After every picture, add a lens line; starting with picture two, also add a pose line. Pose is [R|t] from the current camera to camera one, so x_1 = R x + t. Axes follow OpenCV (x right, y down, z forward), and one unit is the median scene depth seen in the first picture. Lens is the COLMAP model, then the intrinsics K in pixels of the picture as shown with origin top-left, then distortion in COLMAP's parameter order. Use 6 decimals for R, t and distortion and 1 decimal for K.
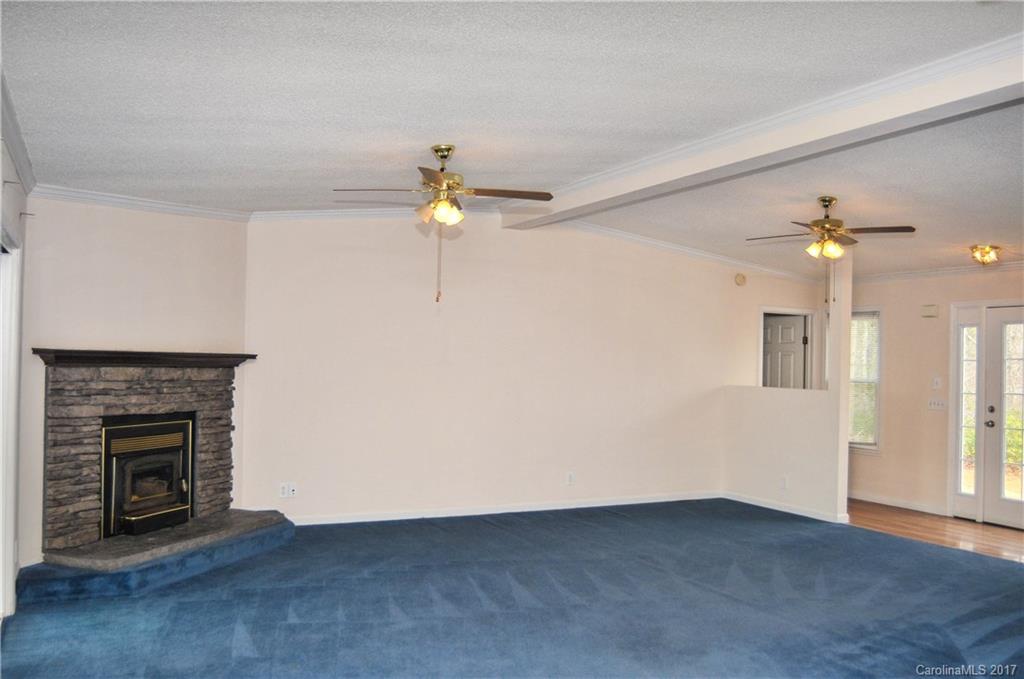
lens RADIAL K [[974.1, 0, 512.0], [0, 974.1, 339.5], [0, 0, 1]] dist [-0.004265, -0.006392]
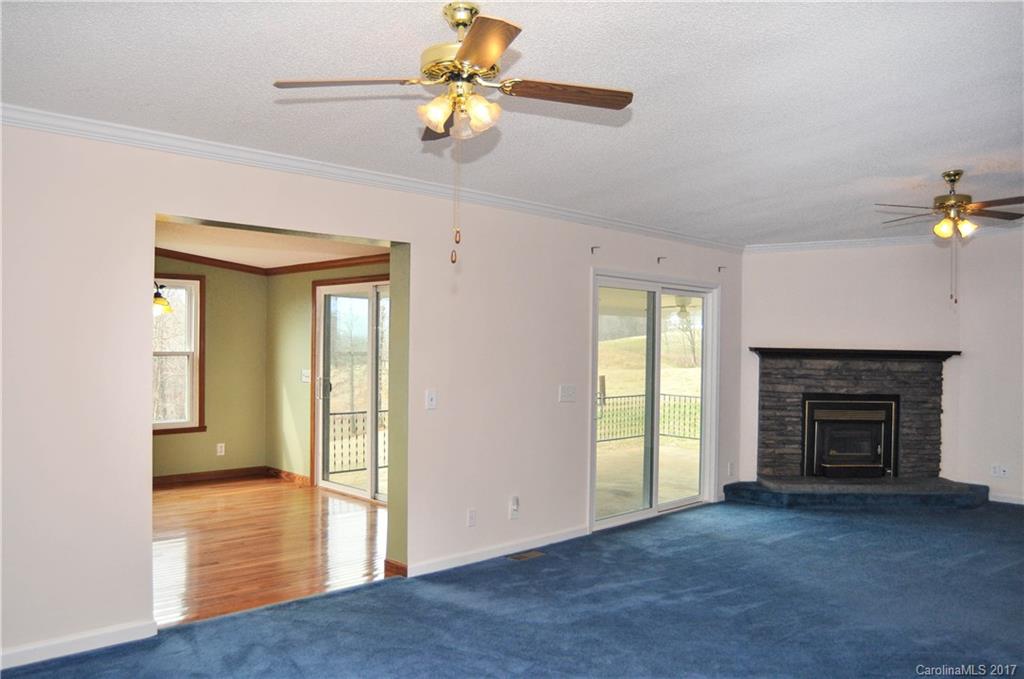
lens RADIAL K [[803.2, 0, 512.0], [0, 803.2, 339.5], [0, 0, 1]] dist [-0.060060, 0.001177]
pose [[0.225955, -0.020482, -0.973922, 0.635376], [0.010316, 0.999773, -0.018632, 0.015300], [0.974083, -0.005837, 0.226115, 0.283646]]
